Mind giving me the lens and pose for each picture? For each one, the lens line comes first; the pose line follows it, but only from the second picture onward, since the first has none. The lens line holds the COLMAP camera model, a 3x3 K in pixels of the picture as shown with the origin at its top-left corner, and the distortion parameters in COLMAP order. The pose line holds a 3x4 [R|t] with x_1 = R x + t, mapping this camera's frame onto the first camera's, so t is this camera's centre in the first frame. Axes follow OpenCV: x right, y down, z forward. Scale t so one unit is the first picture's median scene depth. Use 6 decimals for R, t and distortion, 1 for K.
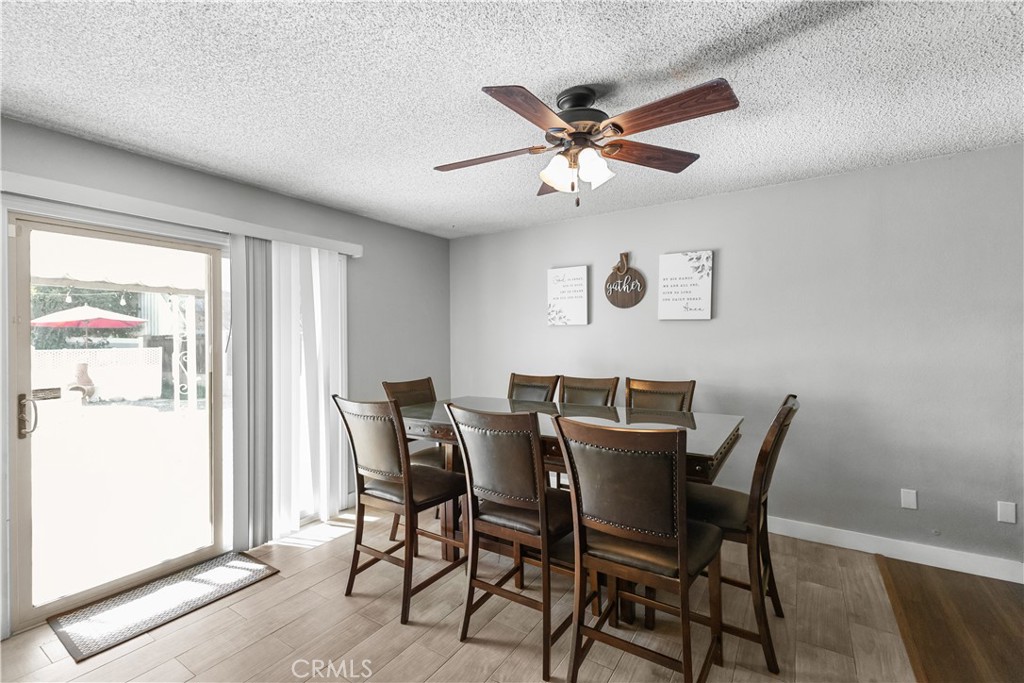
lens RADIAL K [[443.2, 0, 507.7], [0, 443.2, 334.0], [0, 0, 1]] dist [0.012759, 0.000172]
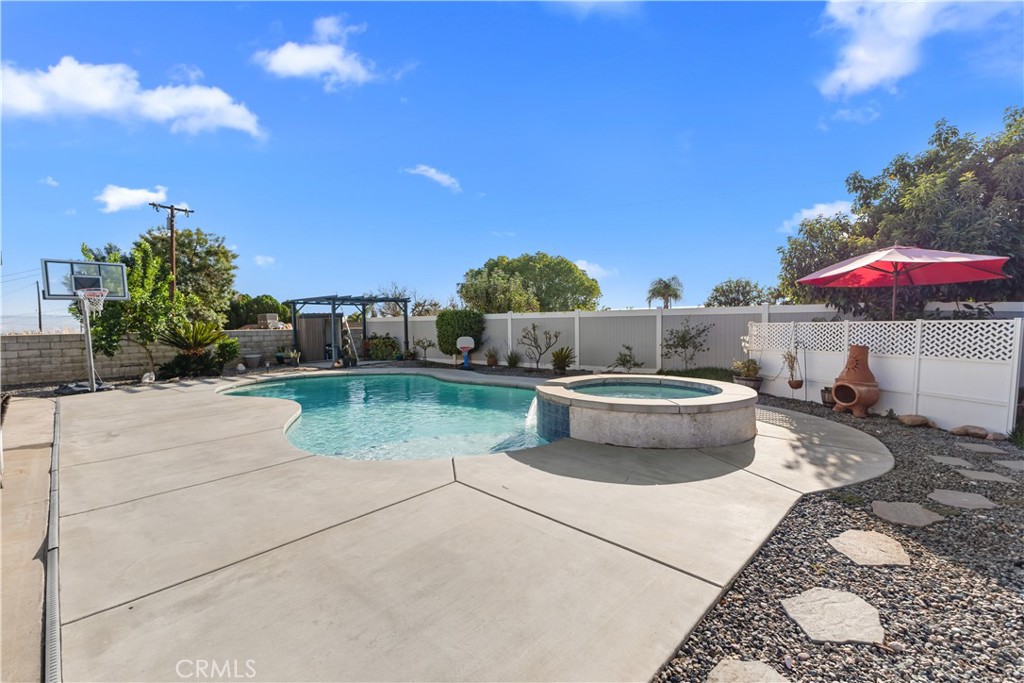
lens RADIAL K [[443.2, 0, 514.9], [0, 443.2, 351.3], [0, 0, 1]] dist [0.012759, 0.000172]
pose [[-0.184875, 0.079656, -0.979529, -0.234353], [0.025270, 0.996766, 0.076288, 0.012652], [0.982437, -0.010648, -0.186290, 0.531736]]
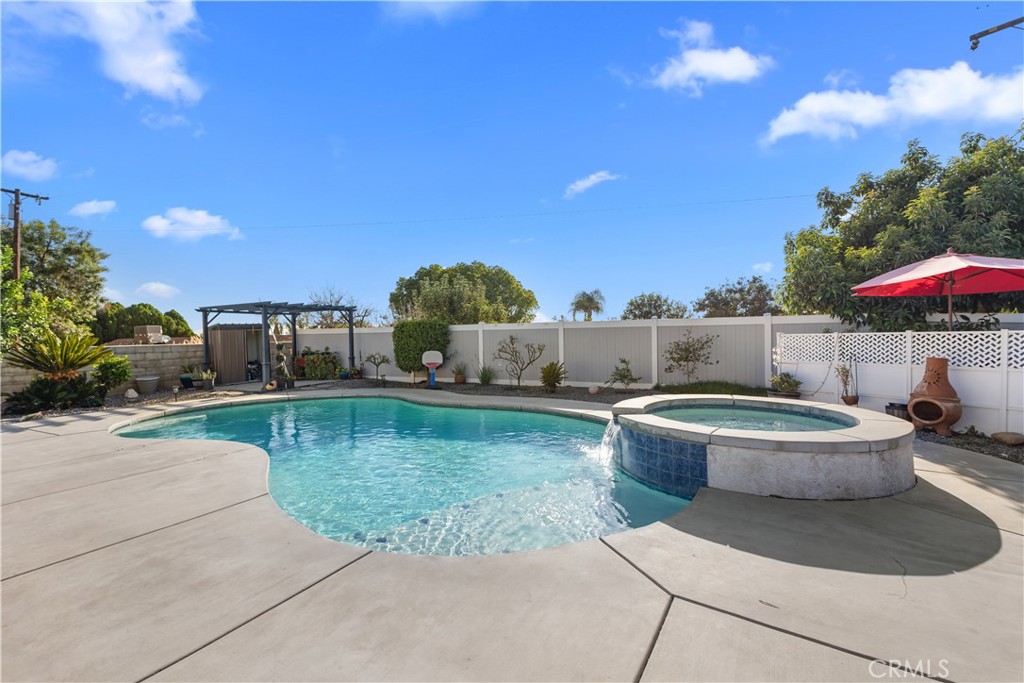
lens RADIAL K [[443.2, 0, 510.8], [0, 443.2, 345.3], [0, 0, 1]] dist [0.012759, 0.000172]
pose [[0.007047, 0.039387, -0.999199, -0.329712], [0.025596, 0.998890, 0.039555, 0.011810], [0.999648, -0.025854, 0.006031, 0.384768]]
